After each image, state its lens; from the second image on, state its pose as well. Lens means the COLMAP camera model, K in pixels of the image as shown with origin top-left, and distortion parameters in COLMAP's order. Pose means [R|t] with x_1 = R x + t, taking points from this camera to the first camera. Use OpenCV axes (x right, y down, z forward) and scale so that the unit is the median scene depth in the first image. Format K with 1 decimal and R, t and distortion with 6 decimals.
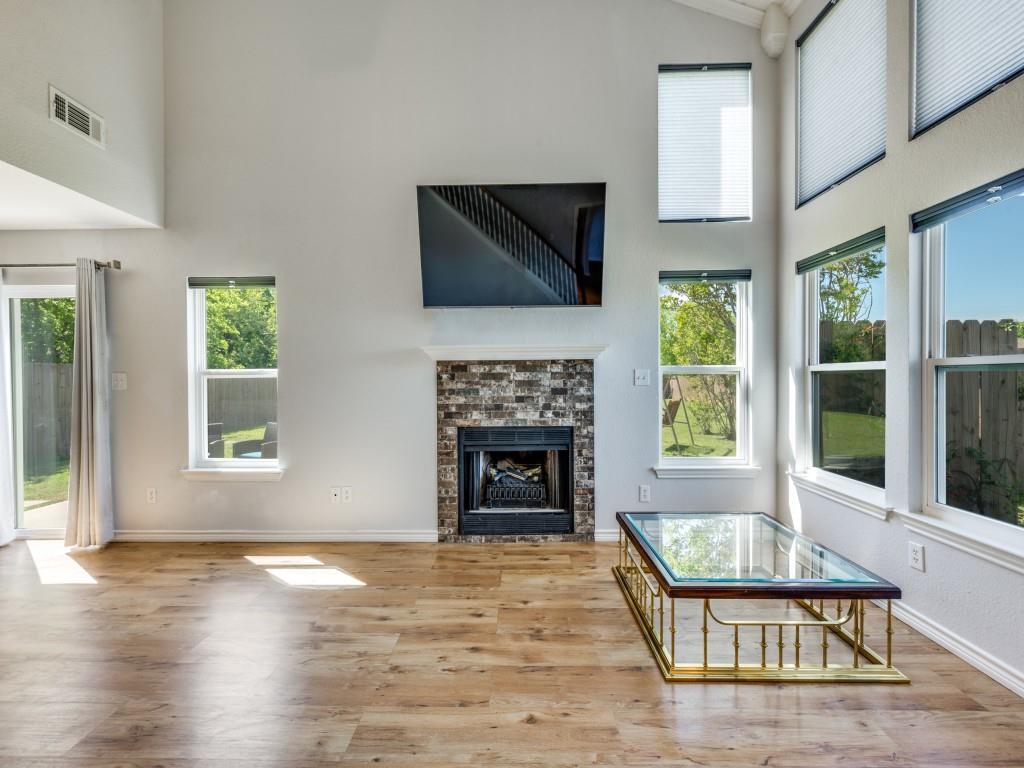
lens RADIAL K [[402.6, 0, 513.3], [0, 402.6, 381.1], [0, 0, 1]] dist [-0.000611, -0.000269]
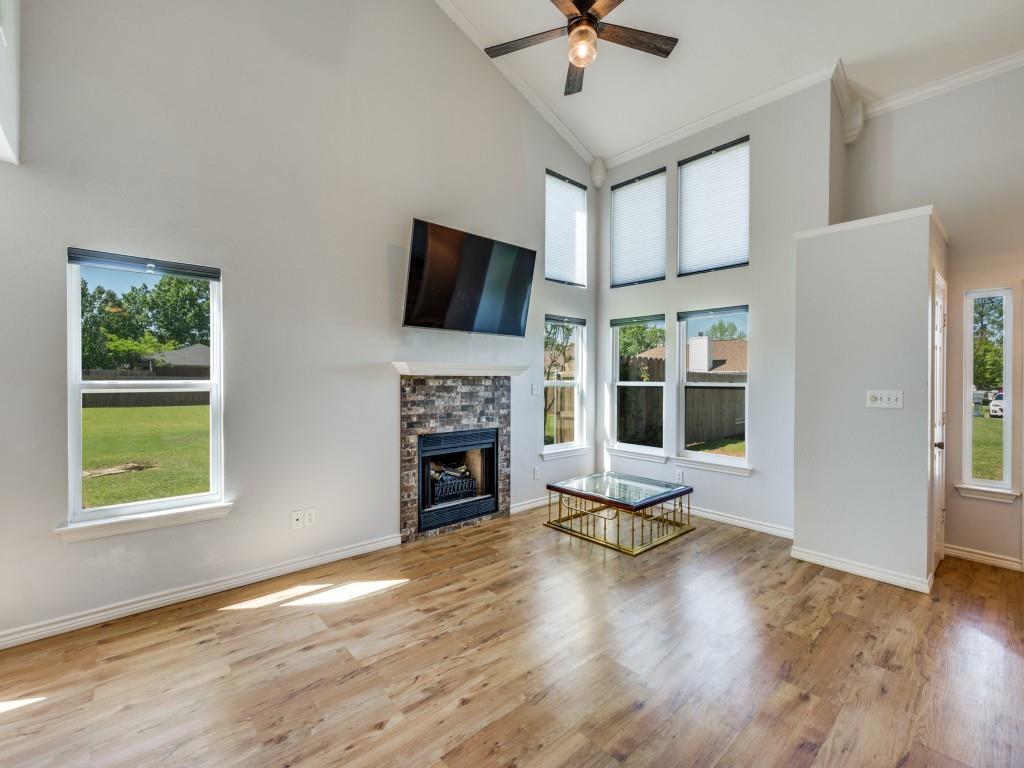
lens RADIAL K [[447.8, 0, 512.9], [0, 447.8, 381.7], [0, 0, 1]] dist [-0.000940, -0.000016]
pose [[0.735385, 0.005445, 0.677627, -0.782628], [-0.004767, 0.999985, -0.002862, -0.030477], [-0.677632, -0.001126, 0.735400, -0.079255]]
